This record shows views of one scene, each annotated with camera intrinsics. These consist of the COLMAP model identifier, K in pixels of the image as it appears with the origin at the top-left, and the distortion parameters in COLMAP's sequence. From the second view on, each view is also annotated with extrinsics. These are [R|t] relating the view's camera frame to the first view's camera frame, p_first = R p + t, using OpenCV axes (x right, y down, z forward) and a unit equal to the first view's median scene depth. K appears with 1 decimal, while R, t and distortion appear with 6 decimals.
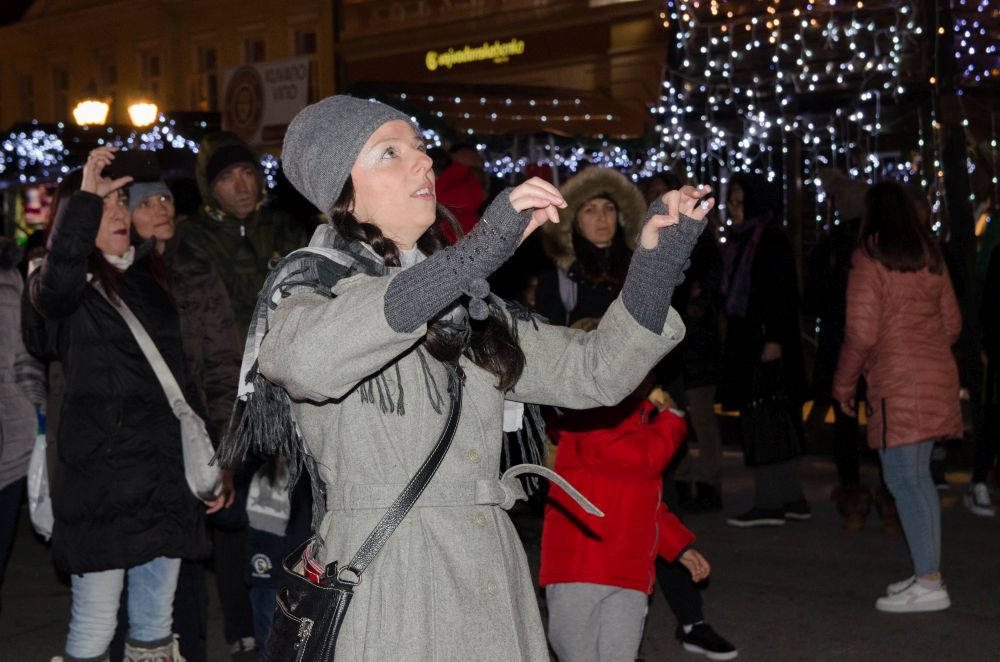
lens RADIAL K [[2037.4, 0, 501.1], [0, 2037.4, 330.1], [0, 0, 1]] dist [0.227722, 0.000000]
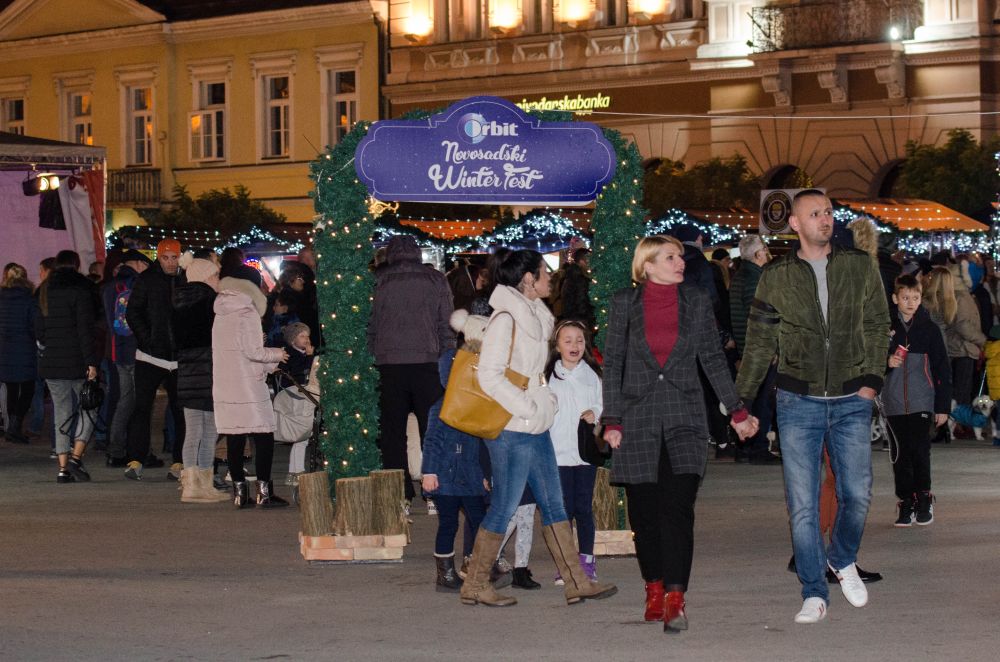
lens RADIAL K [[3699.1, 0, 499.9], [0, 3699.1, 332.1], [0, 0, 1]] dist [-0.339512, 0.000000]
pose [[0.990694, 0.011353, 0.135637, -0.856472], [-0.006275, 0.999265, -0.037812, 0.132443], [-0.135967, 0.036609, 0.990037, -2.355175]]
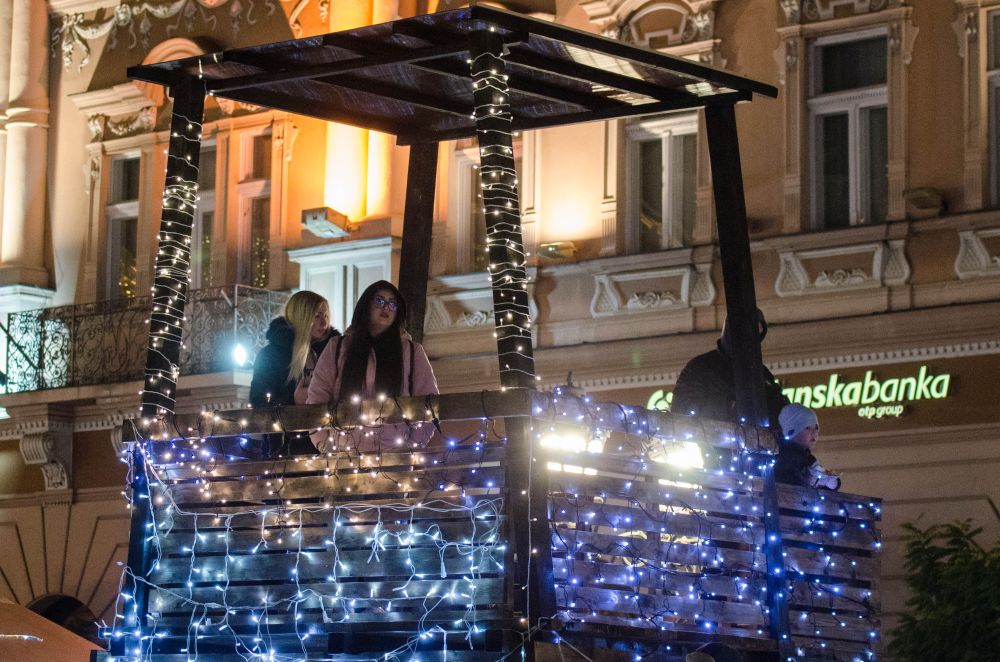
lens RADIAL K [[3699.1, 0, 500.2], [0, 3699.1, 331.6], [0, 0, 1]] dist [-0.339512, 0.000000]
pose [[0.973627, 0.065422, 0.218565, -0.068154], [-0.025721, 0.983373, -0.179769, 0.006751], [-0.226691, 0.169406, 0.959121, -0.185238]]
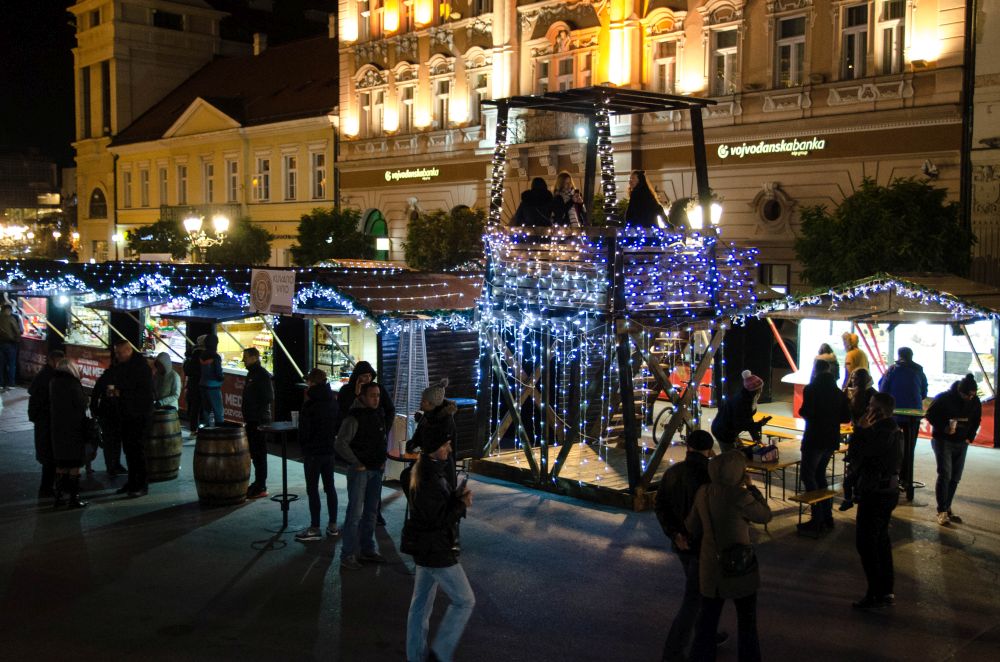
lens RADIAL K [[1172.8, 0, 484.5], [0, 1172.8, 302.0], [0, 0, 1]] dist [0.004561, 0.000000]
pose [[0.998875, 0.025481, 0.039998, 0.037745], [-0.026159, 0.999521, 0.016511, -0.127417], [-0.039558, -0.017538, 0.999063, -0.092196]]
